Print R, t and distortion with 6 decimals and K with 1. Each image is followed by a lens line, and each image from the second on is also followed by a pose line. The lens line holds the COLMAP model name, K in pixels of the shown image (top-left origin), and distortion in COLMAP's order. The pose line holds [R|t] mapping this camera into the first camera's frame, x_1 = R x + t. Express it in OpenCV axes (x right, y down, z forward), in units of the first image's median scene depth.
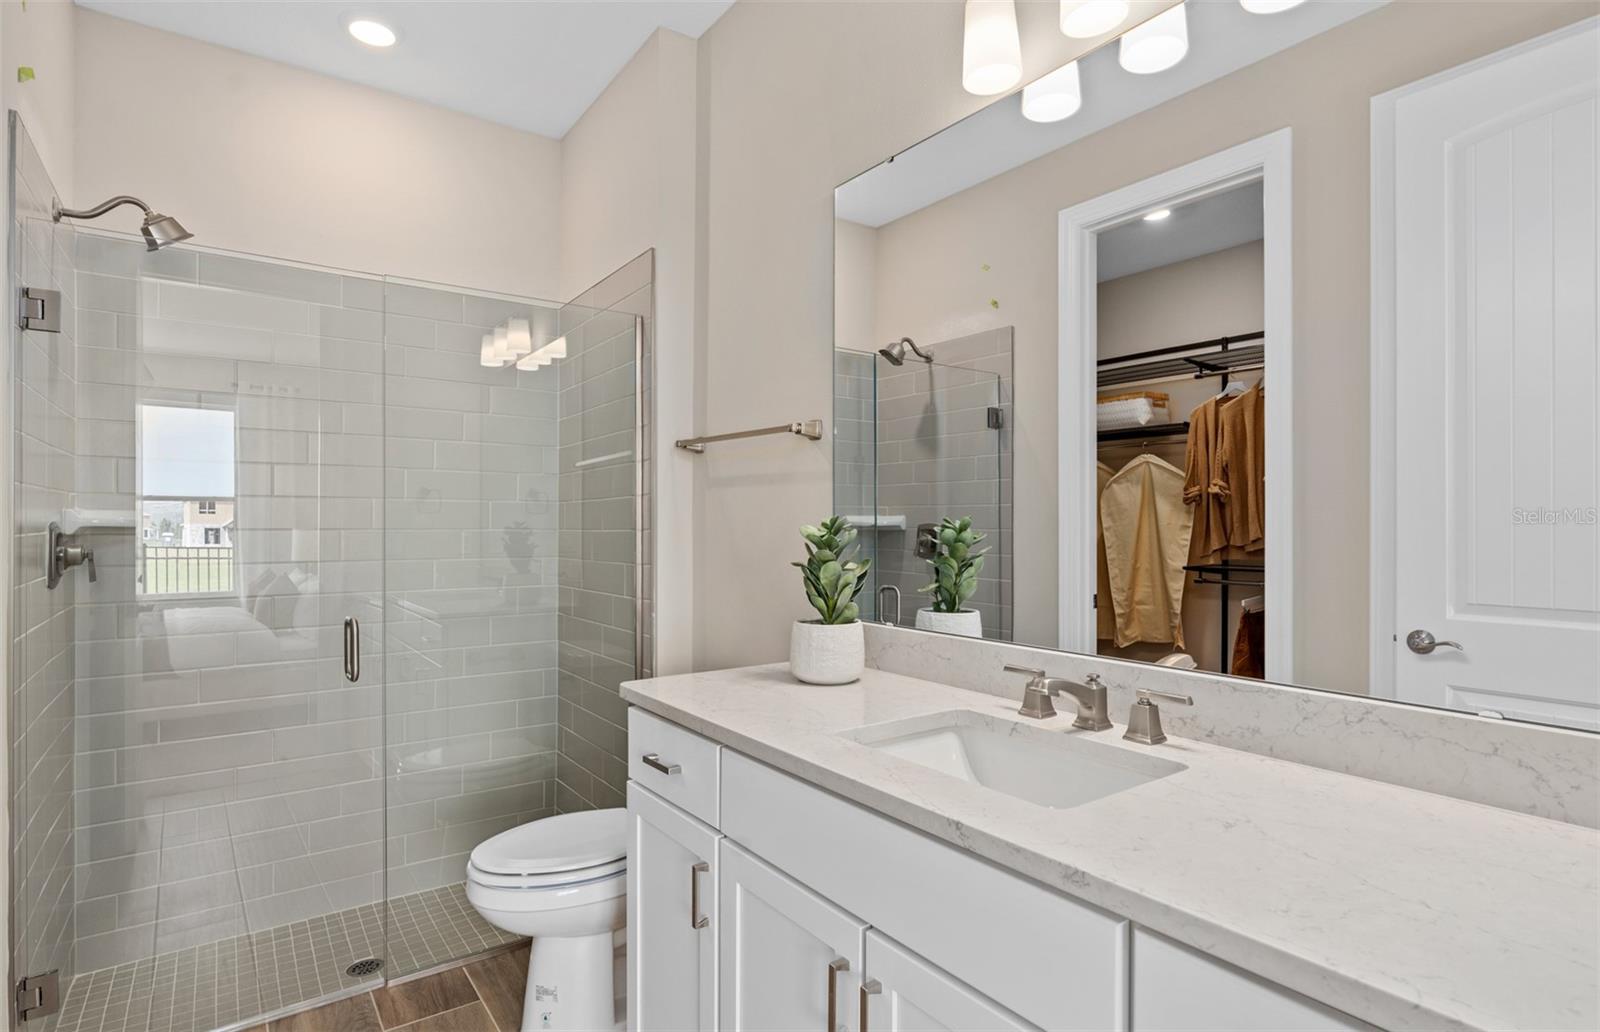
lens RADIAL K [[815.2, 0, 797.7], [0, 815.2, 519.5], [0, 0, 1]] dist [0.013820, -0.000756]
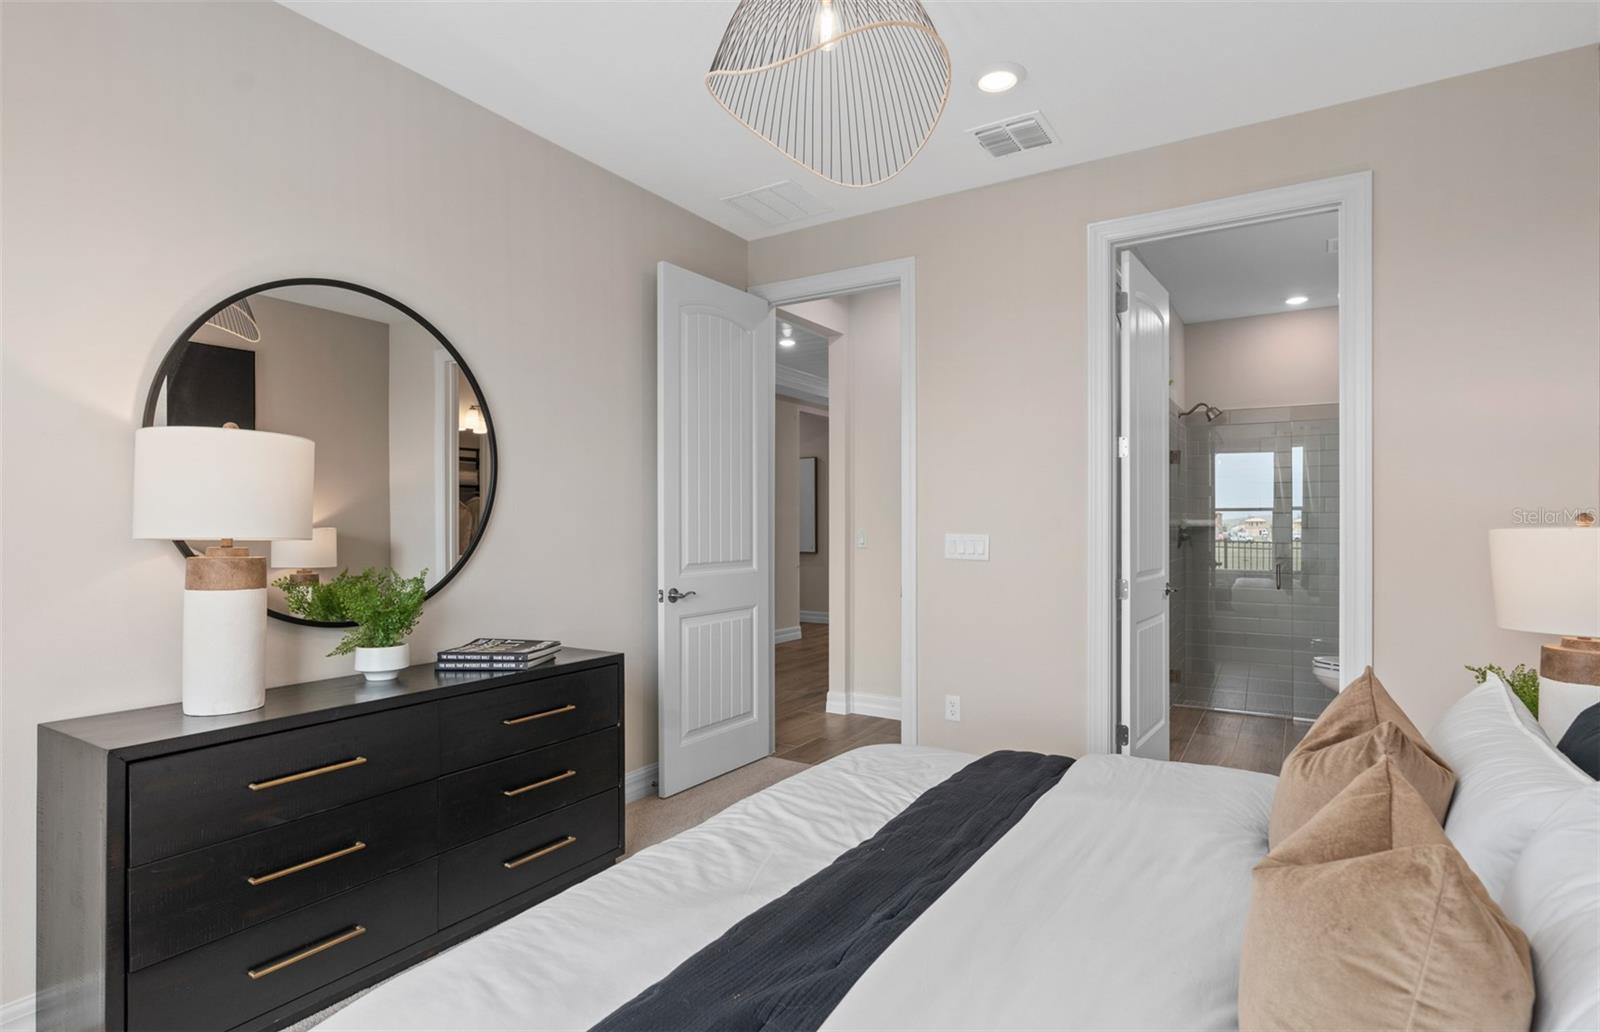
lens RADIAL K [[815.2, 0, 797.2], [0, 815.2, 520.4], [0, 0, 1]] dist [0.013820, -0.000756]
pose [[0.396254, -0.006956, -0.918115, 1.071312], [0.004728, 0.999974, -0.005535, -0.003450], [0.918129, -0.002148, 0.396277, -1.221842]]
